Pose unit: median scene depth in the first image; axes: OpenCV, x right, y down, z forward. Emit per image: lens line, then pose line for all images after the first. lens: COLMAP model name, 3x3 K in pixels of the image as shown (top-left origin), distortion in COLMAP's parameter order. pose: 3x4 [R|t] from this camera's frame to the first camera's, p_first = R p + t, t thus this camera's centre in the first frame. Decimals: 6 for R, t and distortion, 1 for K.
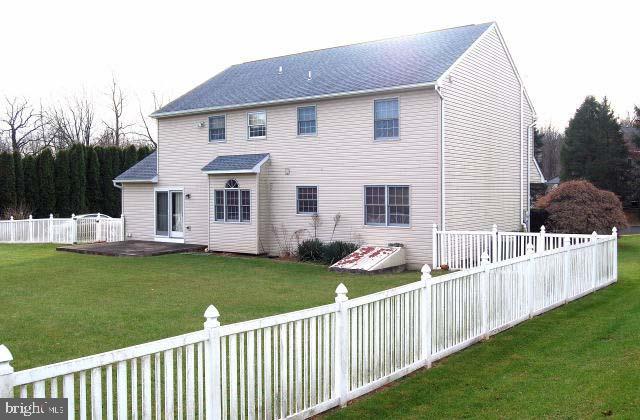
lens RADIAL K [[632.7, 0, 318.4], [0, 632.7, 203.4], [0, 0, 1]] dist [-0.059250, 0.000000]
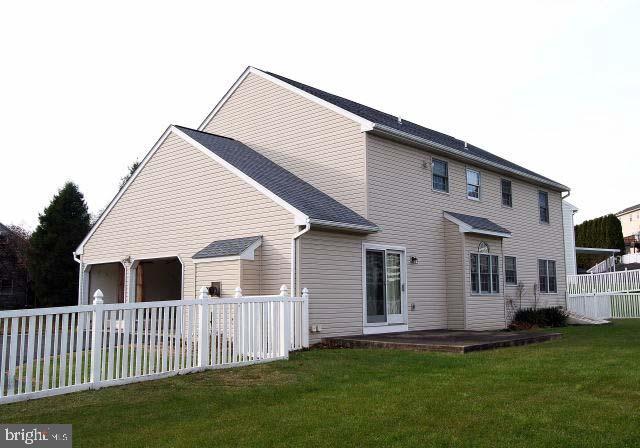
lens RADIAL K [[602.6, 0, 322.3], [0, 602.6, 227.8], [0, 0, 1]] dist [-0.018786, 0.000000]
pose [[0.121010, 0.127839, 0.984385, -0.927839], [0.039039, 0.990292, -0.133405, 0.039918], [-0.991883, 0.054573, 0.114844, 1.095275]]
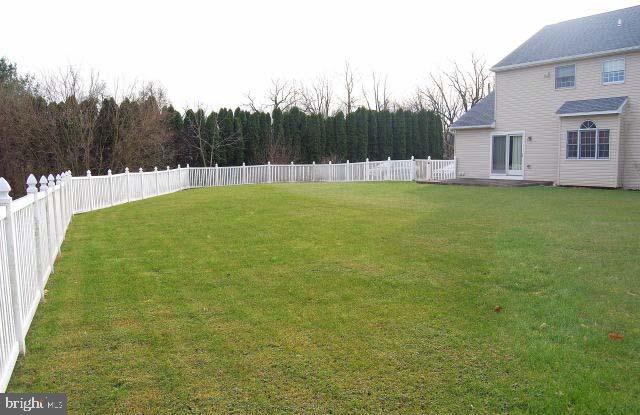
lens RADIAL K [[512.0, 0, 320.5], [0, 512.0, 203.5], [0, 0, 1]] dist [-0.065038, 0.006408]
pose [[0.953776, 0.025919, -0.299400, -0.311465], [-0.004855, 0.997473, 0.070884, 0.045932], [0.300480, -0.066154, 0.951491, 0.007308]]
